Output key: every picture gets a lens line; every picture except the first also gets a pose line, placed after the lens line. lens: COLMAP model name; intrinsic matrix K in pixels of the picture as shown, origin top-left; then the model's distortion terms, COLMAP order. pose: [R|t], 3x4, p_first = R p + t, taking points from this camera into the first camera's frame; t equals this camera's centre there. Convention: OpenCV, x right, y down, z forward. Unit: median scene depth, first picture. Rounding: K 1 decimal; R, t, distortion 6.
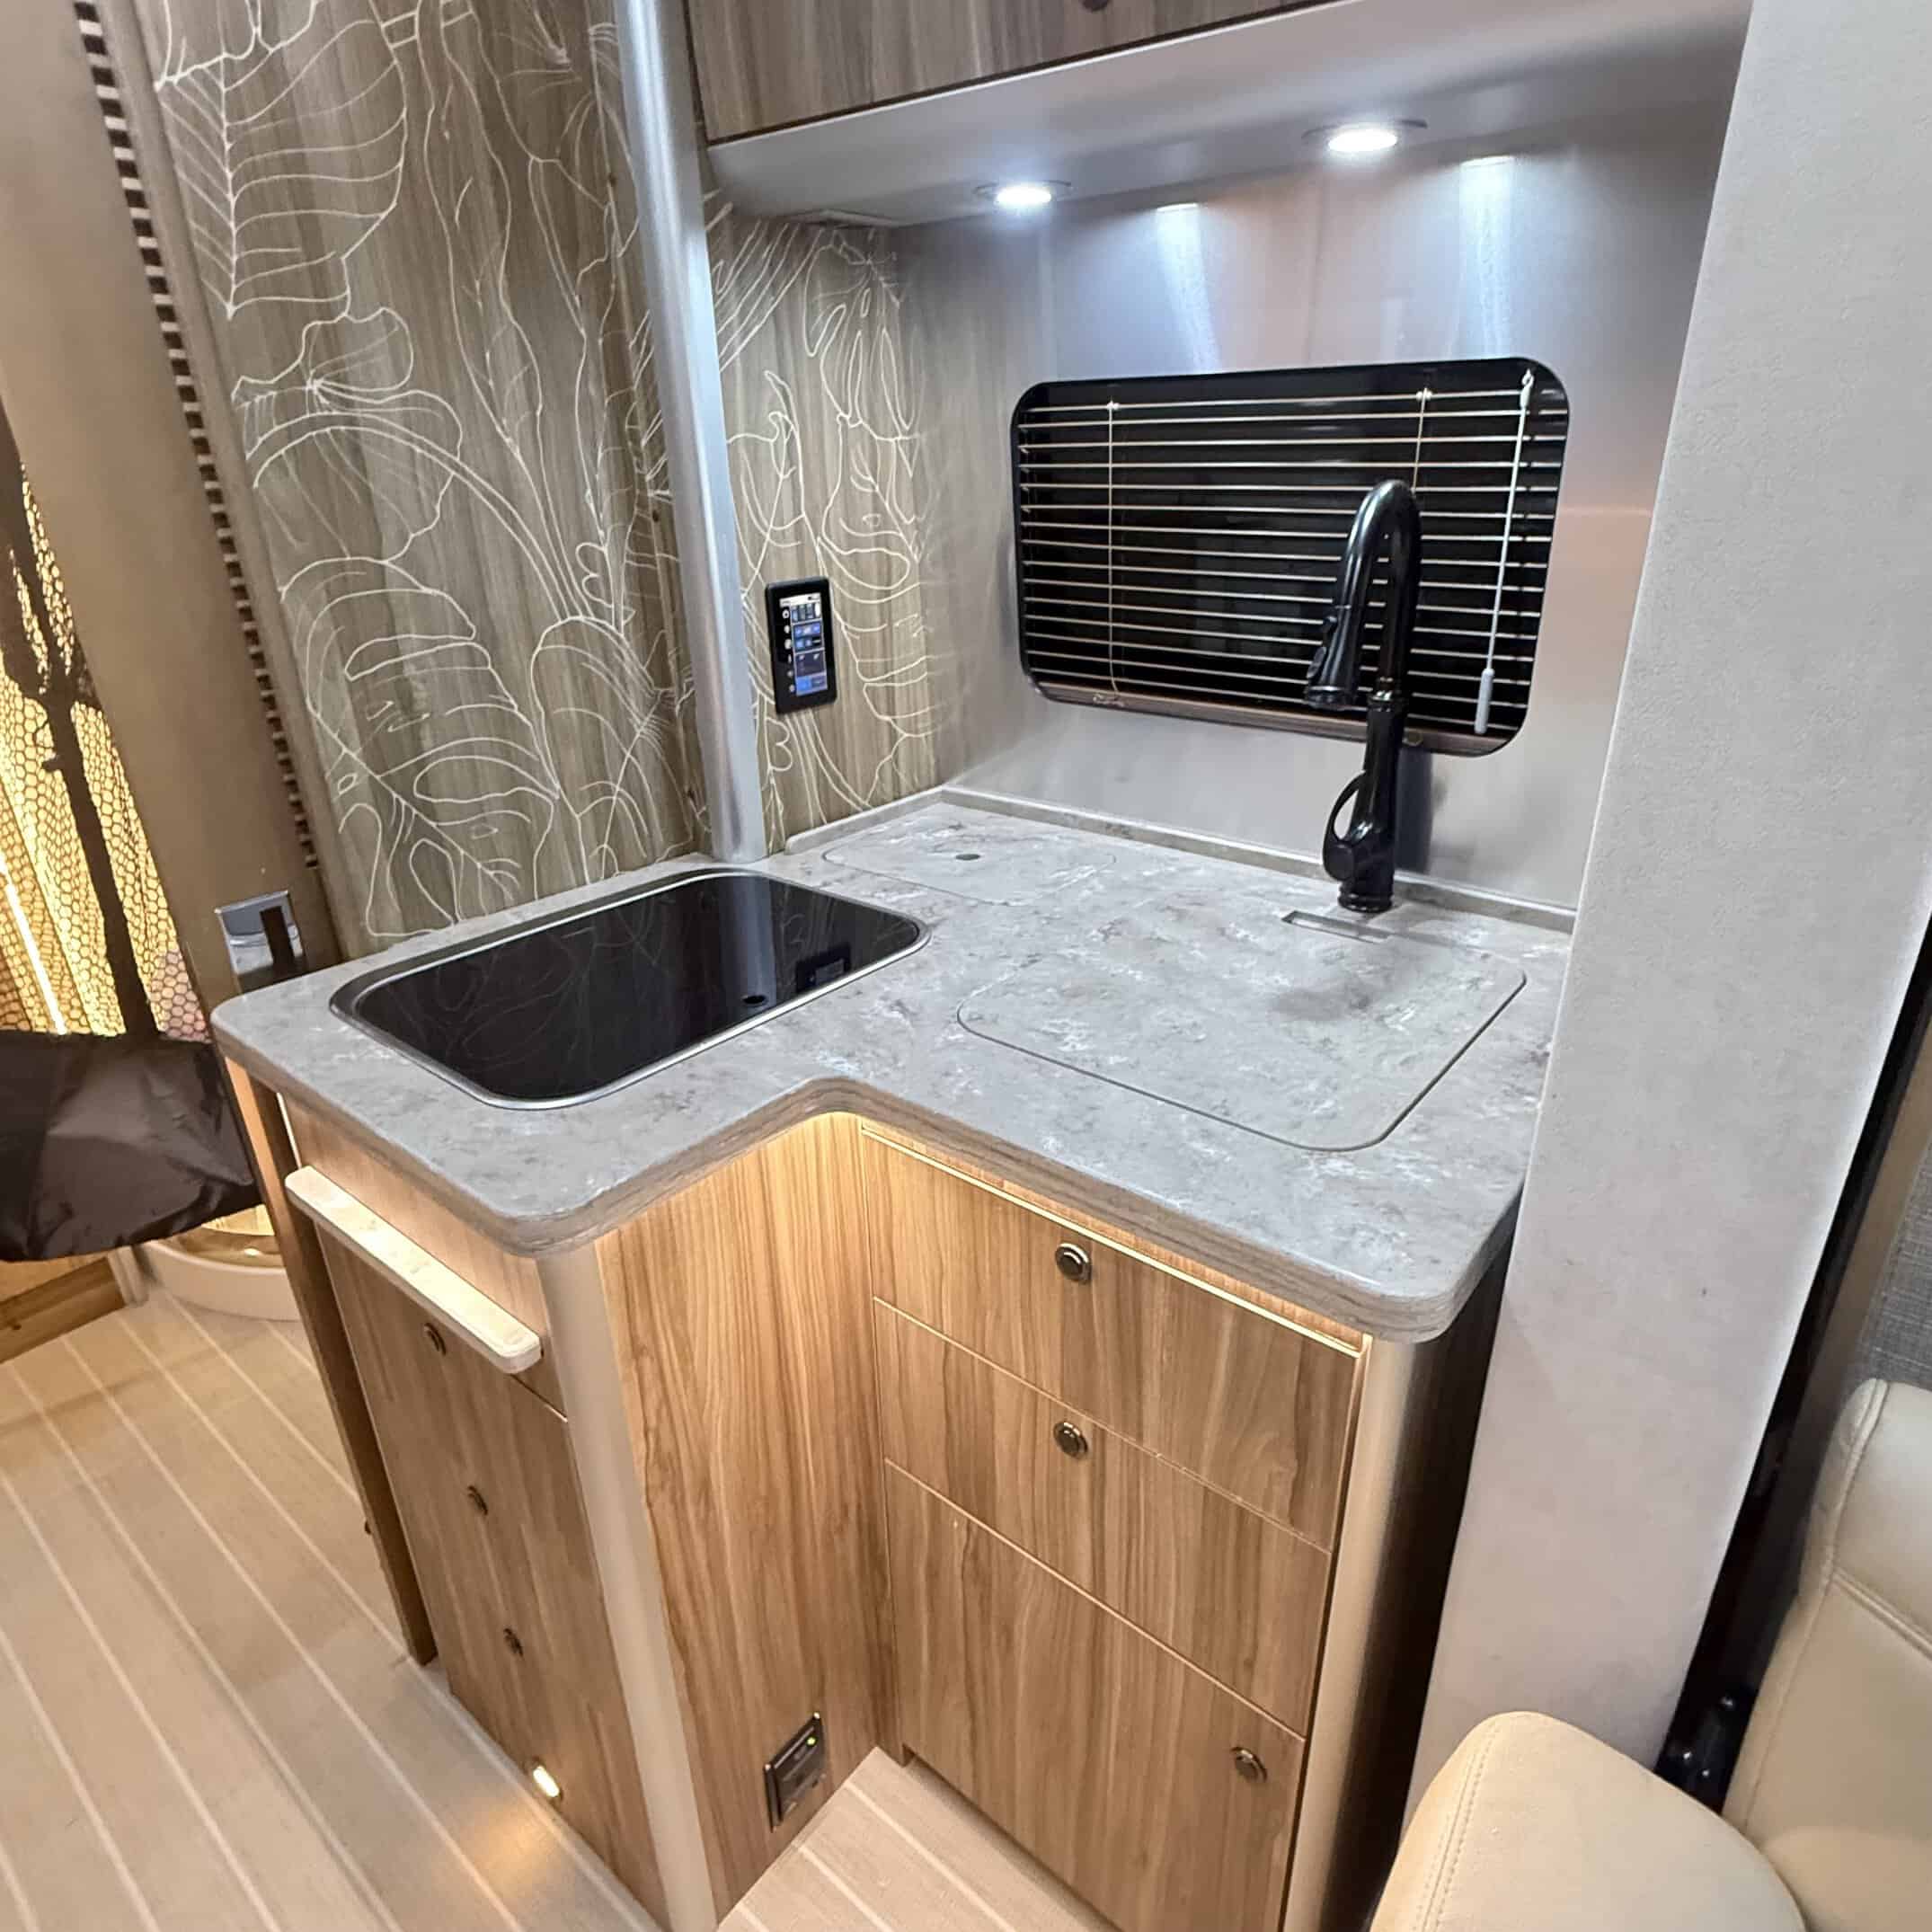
lens RADIAL K [[1194.5, 0, 966.0], [0, 1194.5, 966.0], [0, 0, 1]] dist [-0.002195, -0.001970]
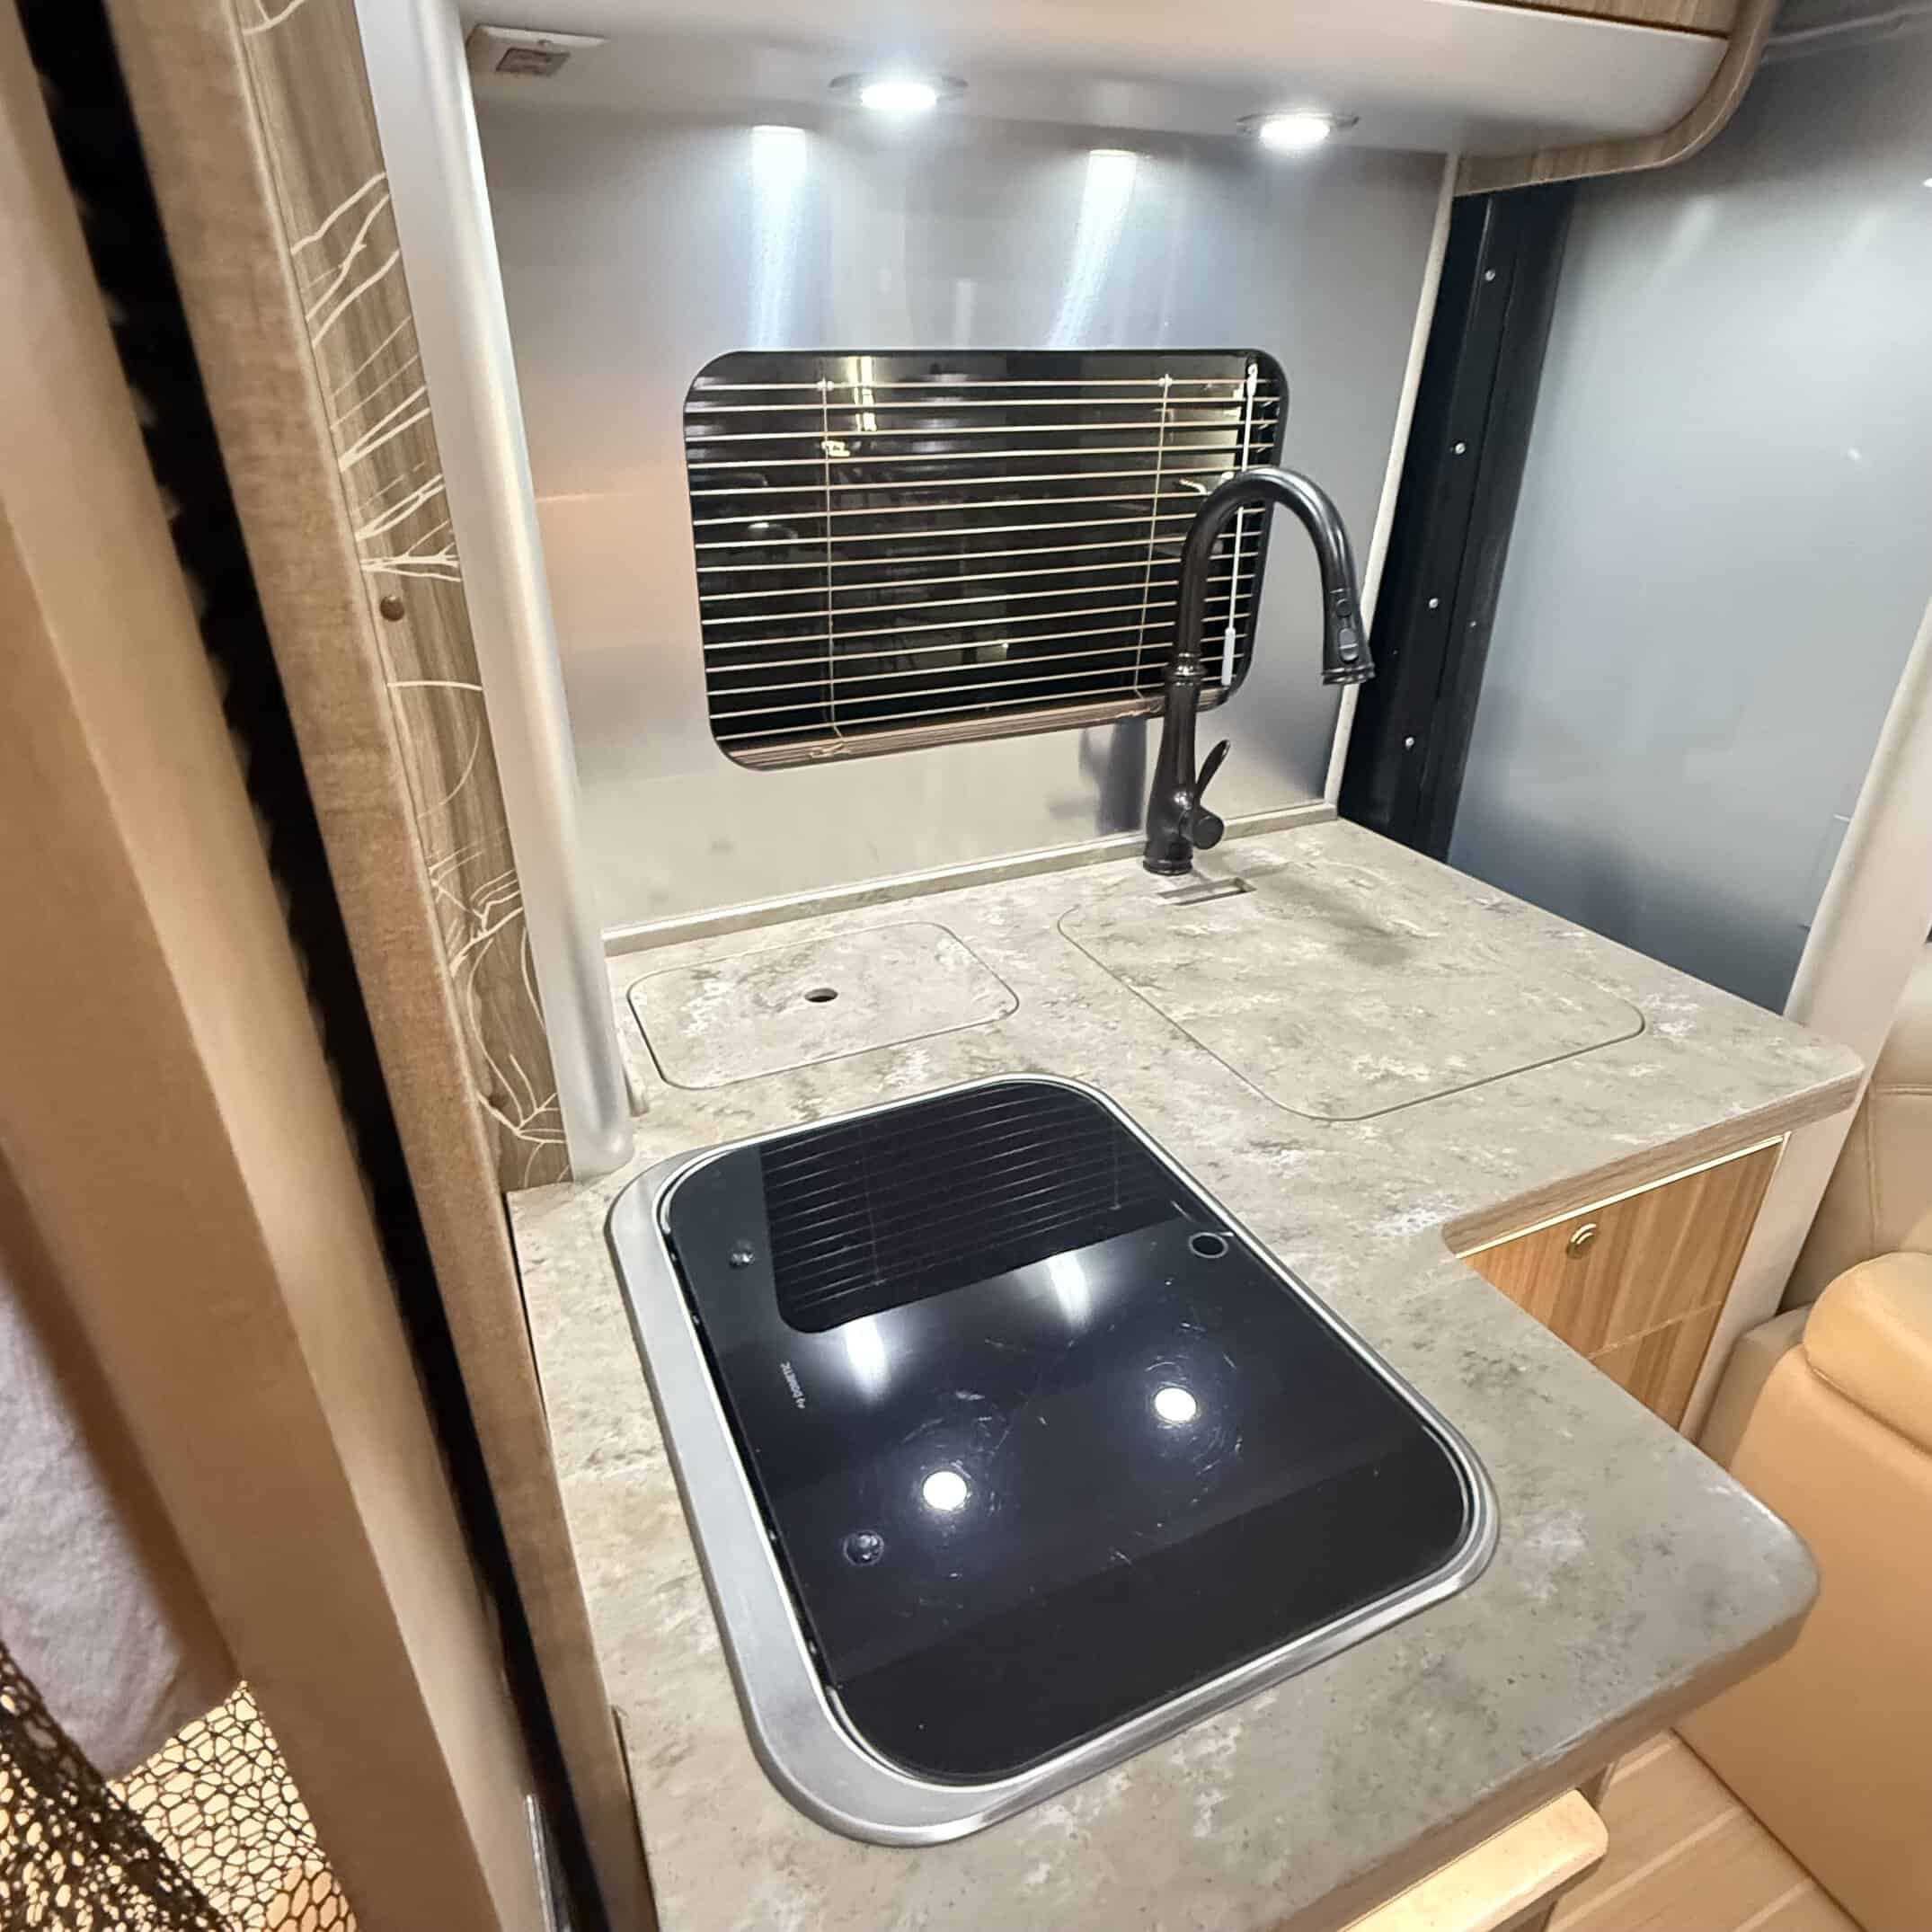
lens RADIAL K [[1194.5, 0, 966.0], [0, 1194.5, 966.0], [0, 0, 1]] dist [-0.002195, -0.001970]
pose [[0.437646, -0.389852, 0.810235, -0.659570], [0.359216, 0.901888, 0.239922, -0.301600], [-0.824275, 0.186049, 0.534749, 0.621687]]
